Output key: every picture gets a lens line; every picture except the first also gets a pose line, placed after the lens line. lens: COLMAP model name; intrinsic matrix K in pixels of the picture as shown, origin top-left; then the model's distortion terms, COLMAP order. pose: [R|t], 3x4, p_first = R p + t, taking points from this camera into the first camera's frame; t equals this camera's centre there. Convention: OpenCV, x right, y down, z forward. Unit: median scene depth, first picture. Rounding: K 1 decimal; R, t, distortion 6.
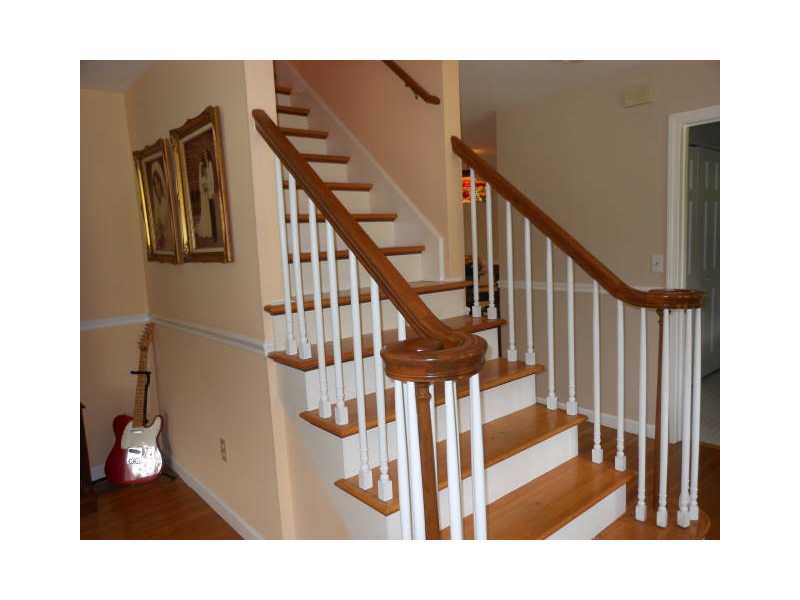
lens RADIAL K [[520.3, 0, 400.0], [0, 520.3, 300.0], [0, 0, 1]] dist [-0.001477, -0.000322]
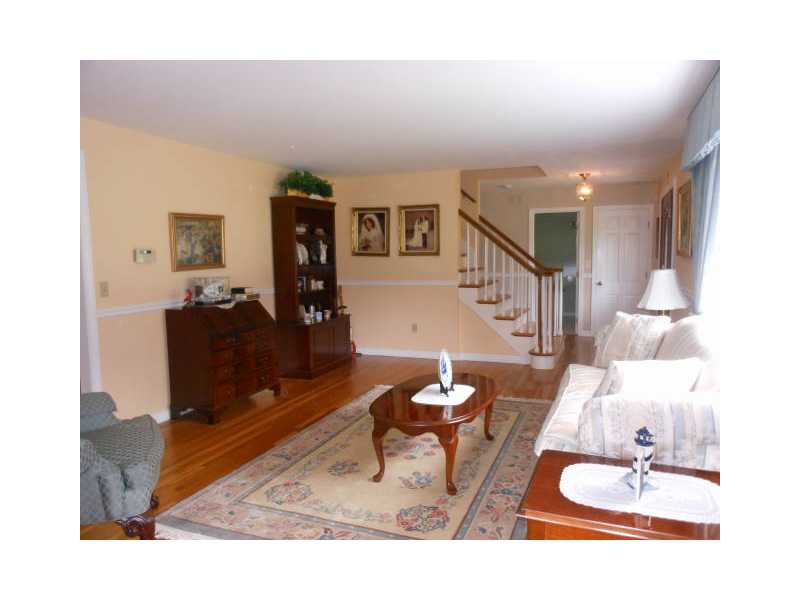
lens RADIAL K [[520.3, 0, 400.0], [0, 520.3, 300.0], [0, 0, 1]] dist [-0.001477, -0.000322]
pose [[0.887144, -0.004127, 0.461475, -1.573337], [0.018649, 0.999464, -0.026912, 0.211388], [-0.461116, 0.032481, 0.886745, -1.260885]]
